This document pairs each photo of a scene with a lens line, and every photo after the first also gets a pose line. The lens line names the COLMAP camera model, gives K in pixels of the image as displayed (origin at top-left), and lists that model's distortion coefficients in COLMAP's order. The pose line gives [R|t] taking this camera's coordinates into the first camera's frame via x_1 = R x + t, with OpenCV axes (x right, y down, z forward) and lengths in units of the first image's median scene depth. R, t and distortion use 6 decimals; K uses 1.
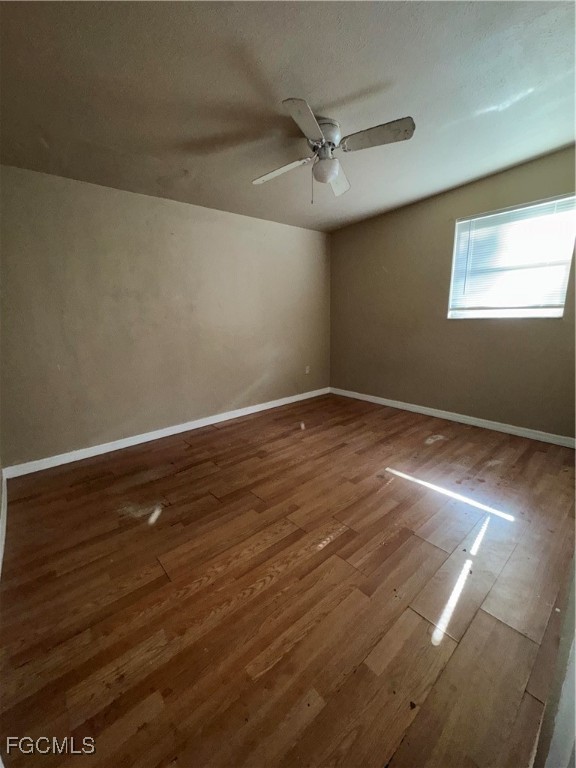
lens RADIAL K [[309.2, 0, 288.0], [0, 309.2, 384.0], [0, 0, 1]] dist [-0.000714, -0.000105]
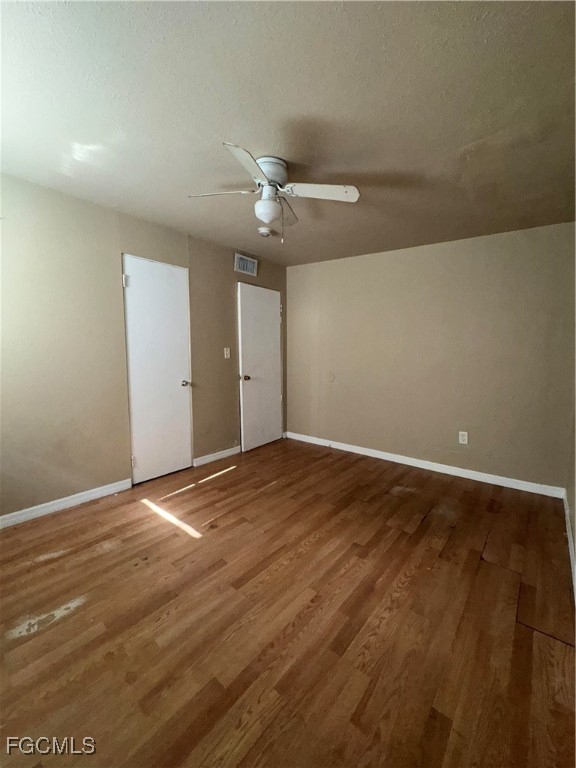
lens RADIAL K [[309.2, 0, 288.0], [0, 309.2, 384.0], [0, 0, 1]] dist [-0.000714, -0.000105]
pose [[-0.986596, 0.041133, -0.157911, 0.186419], [-0.010430, 0.949834, 0.312582, -0.381631], [0.162846, 0.310039, -0.936673, 1.626891]]
